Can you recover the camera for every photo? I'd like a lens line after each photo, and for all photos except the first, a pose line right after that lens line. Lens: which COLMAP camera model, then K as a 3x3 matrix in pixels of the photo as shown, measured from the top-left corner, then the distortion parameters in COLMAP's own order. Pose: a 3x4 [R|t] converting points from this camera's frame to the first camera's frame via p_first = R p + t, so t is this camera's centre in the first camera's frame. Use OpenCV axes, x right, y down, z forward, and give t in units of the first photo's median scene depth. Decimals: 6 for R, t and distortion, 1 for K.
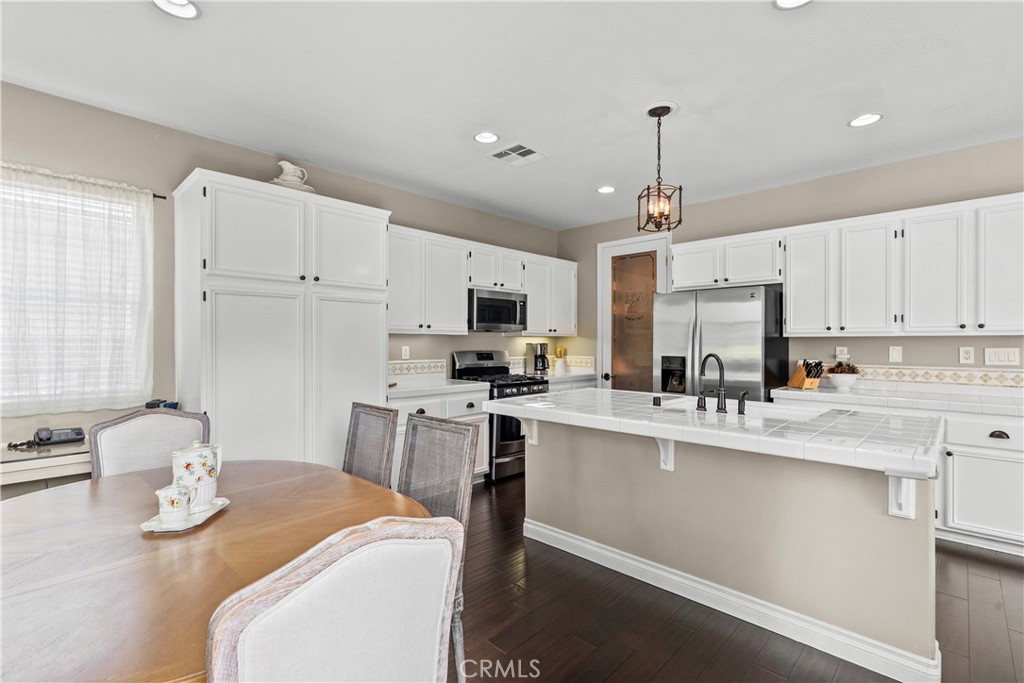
lens RADIAL K [[467.1, 0, 518.5], [0, 467.1, 341.3], [0, 0, 1]] dist [-0.002654, 0.000772]
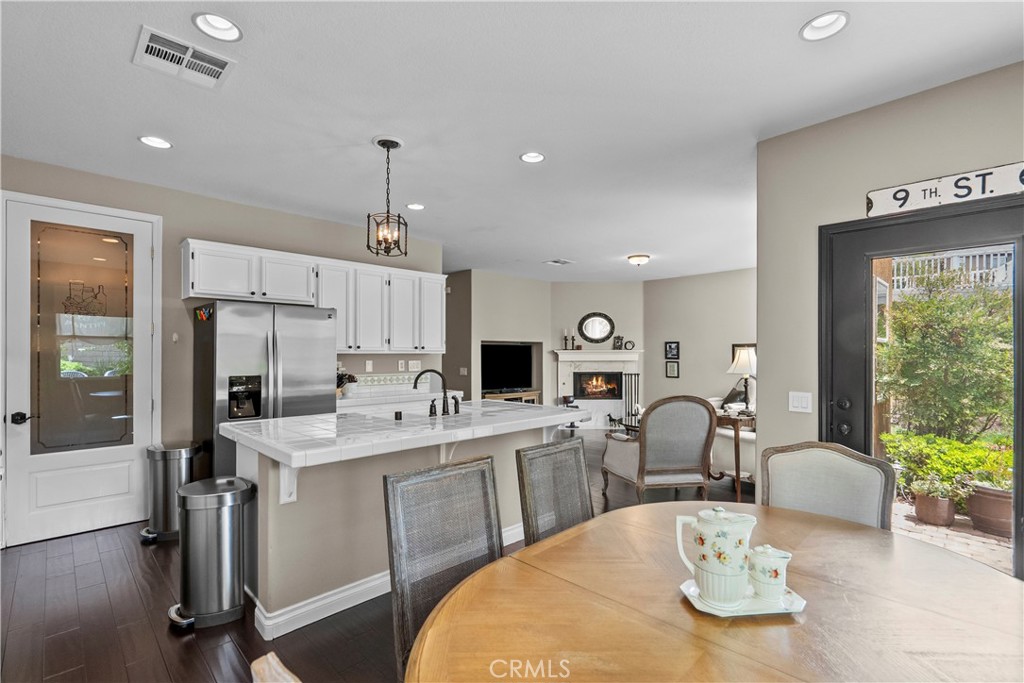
lens RADIAL K [[467.1, 0, 516.4], [0, 467.1, 349.0], [0, 0, 1]] dist [-0.002654, 0.000772]
pose [[0.024277, 0.009079, 0.999664, -0.575246], [-0.000198, 0.999959, -0.009077, -0.011108], [-0.999705, 0.000023, 0.024278, 0.521474]]
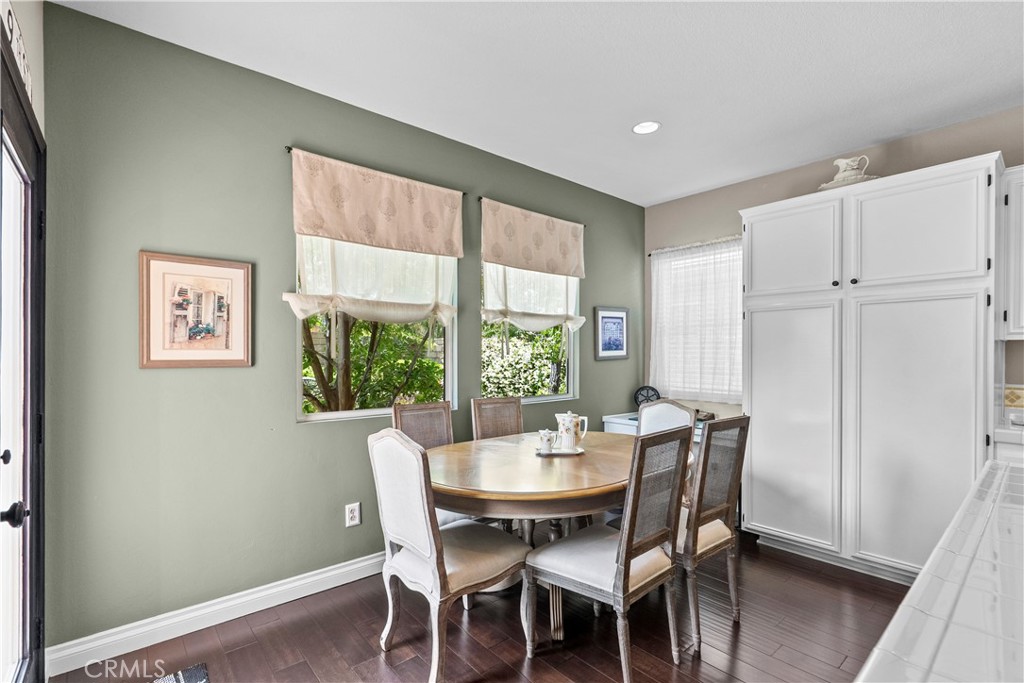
lens RADIAL K [[467.1, 0, 510.1], [0, 467.1, 353.2], [0, 0, 1]] dist [-0.002654, 0.000772]
pose [[-0.102683, -0.000858, -0.994714, 0.420510], [0.000702, 0.999999, -0.000935, 0.000296], [0.994714, -0.000795, -0.102682, 0.382411]]
